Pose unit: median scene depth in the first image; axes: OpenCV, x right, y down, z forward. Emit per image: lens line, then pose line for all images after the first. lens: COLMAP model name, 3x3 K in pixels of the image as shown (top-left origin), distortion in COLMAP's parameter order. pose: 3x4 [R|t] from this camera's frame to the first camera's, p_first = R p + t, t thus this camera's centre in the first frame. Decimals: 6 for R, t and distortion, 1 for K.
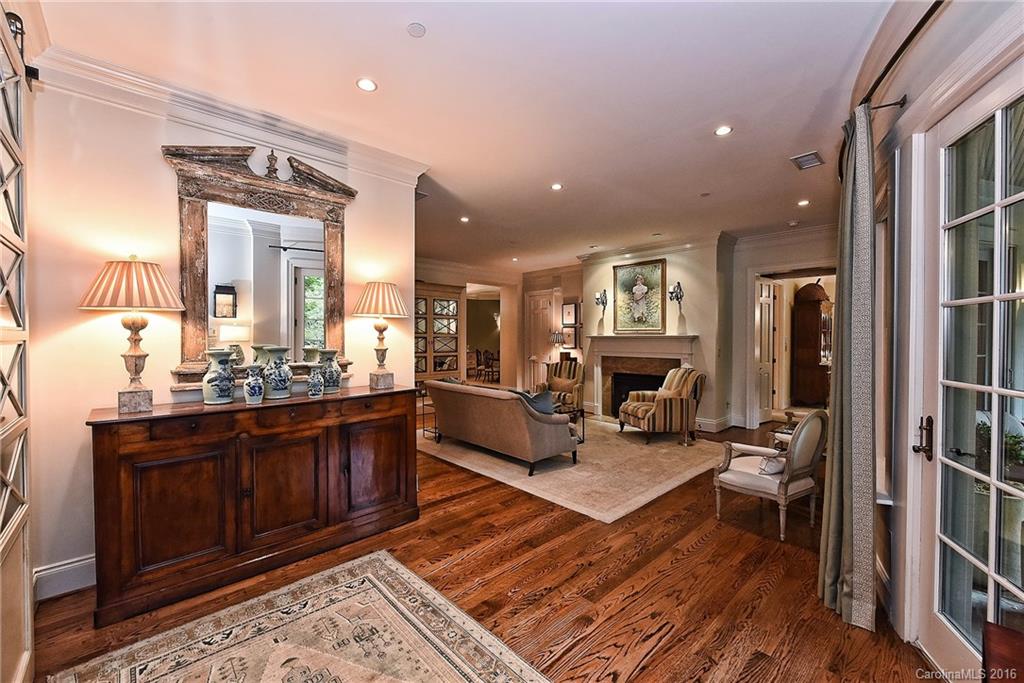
lens RADIAL K [[419.5, 0, 512.0], [0, 419.5, 343.3], [0, 0, 1]] dist [-0.000687, -0.001150]
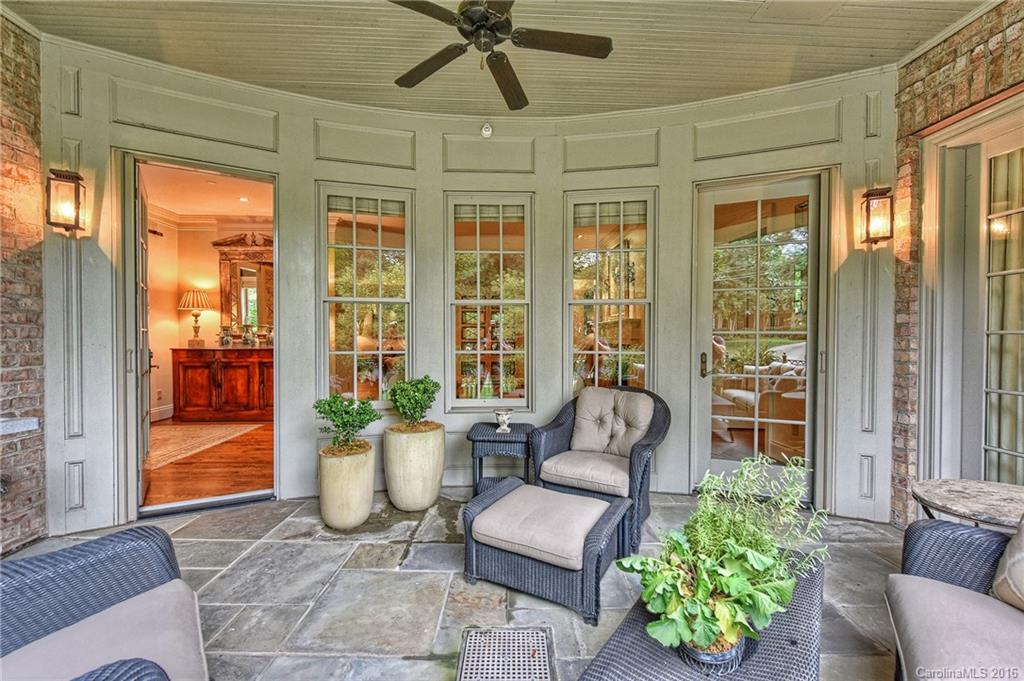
lens RADIAL K [[419.5, 0, 514.2], [0, 419.5, 337.1], [0, 0, 1]] dist [-0.000687, -0.001150]
pose [[0.744009, 0.005770, -0.668145, 2.123987], [-0.008545, 0.999963, -0.000881, 0.073399], [0.668115, 0.006365, 0.744031, 0.348674]]
